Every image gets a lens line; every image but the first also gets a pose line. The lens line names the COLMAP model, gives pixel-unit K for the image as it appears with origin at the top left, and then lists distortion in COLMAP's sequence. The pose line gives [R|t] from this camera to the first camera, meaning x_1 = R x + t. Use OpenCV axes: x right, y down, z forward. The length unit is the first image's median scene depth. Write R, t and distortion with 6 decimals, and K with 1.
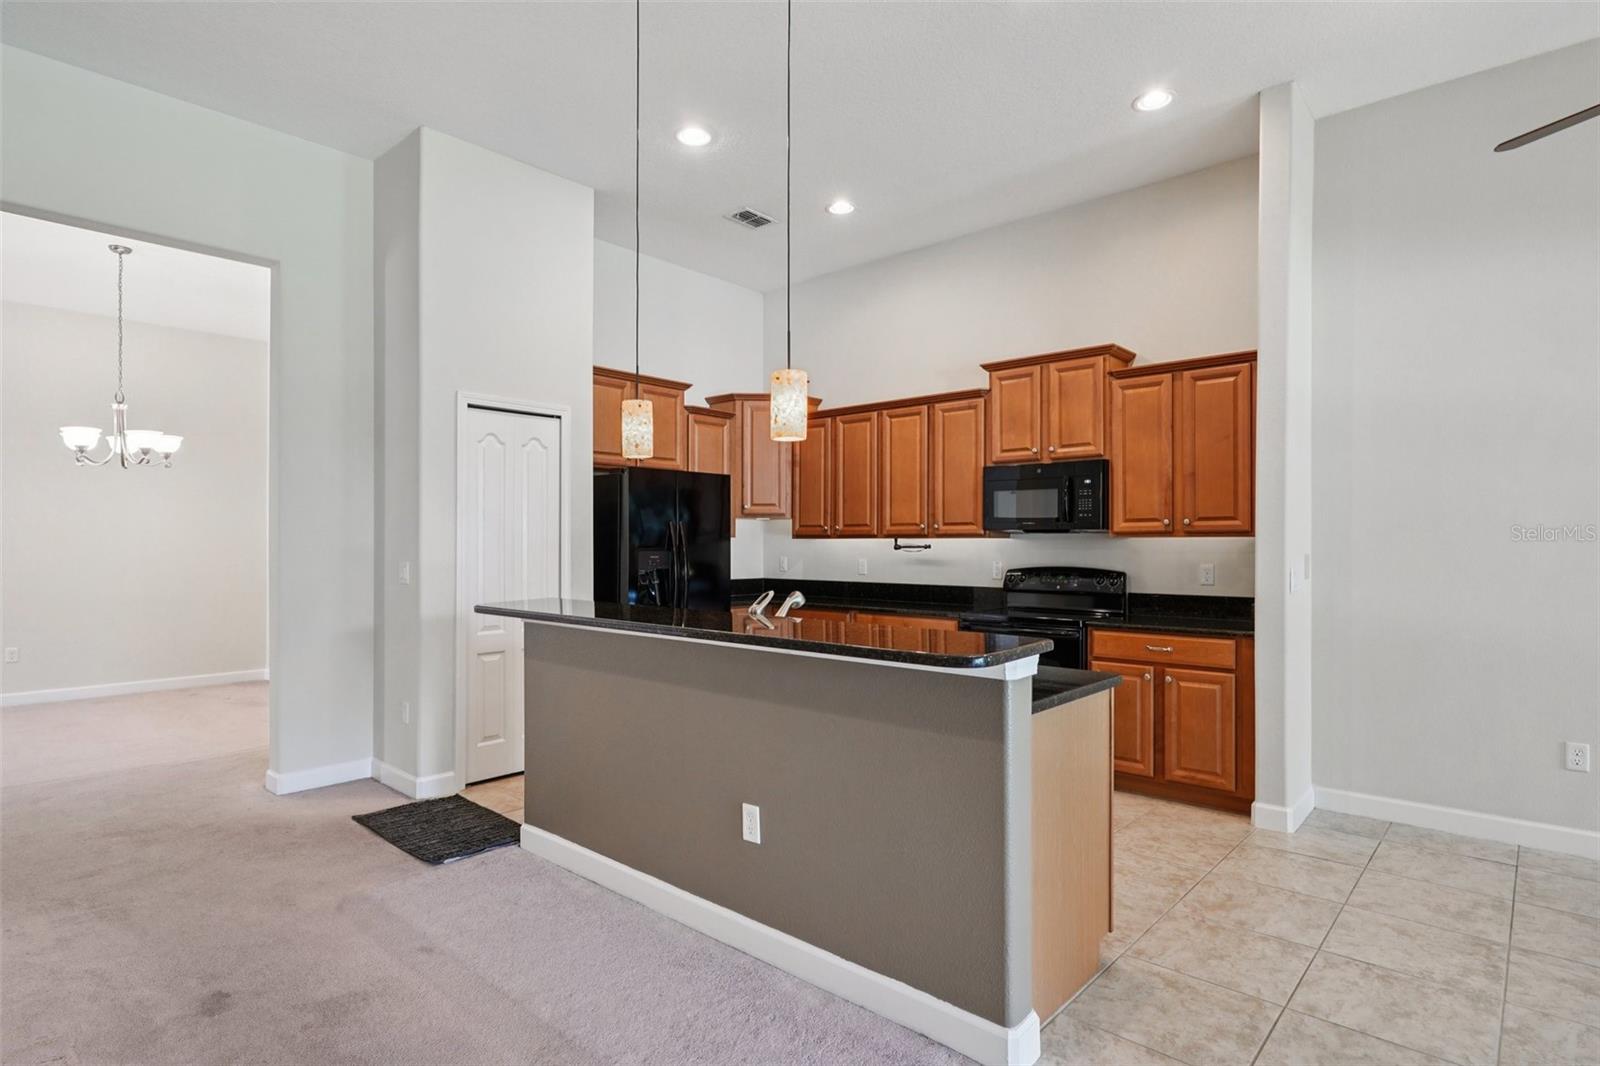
lens RADIAL K [[842.2, 0, 800.0], [0, 842.2, 533.0], [0, 0, 1]] dist [-0.002768, 0.000021]
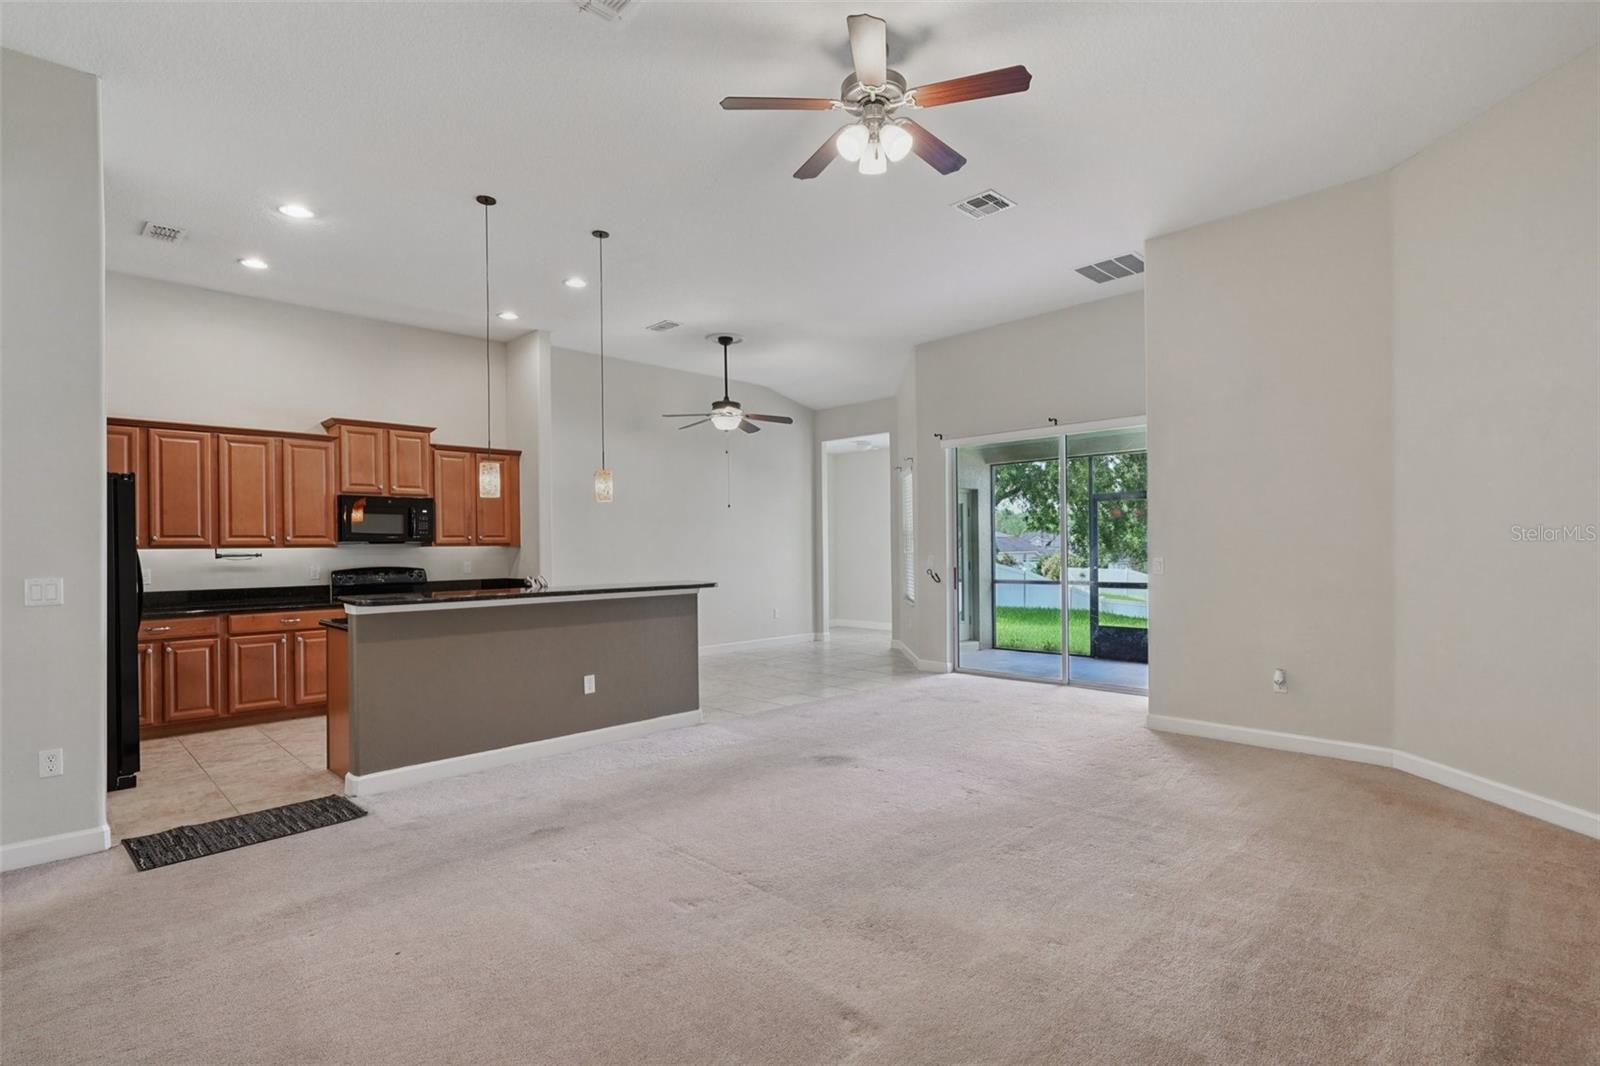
lens RADIAL K [[785.8, 0, 811.9], [0, 785.8, 550.0], [0, 0, 1]] dist [0.001190, 0.000121]
pose [[0.053705, -0.008404, 0.998521, -1.080828], [-0.003164, 0.999958, 0.008587, -0.003572], [-0.998552, -0.003621, 0.053676, 0.190242]]
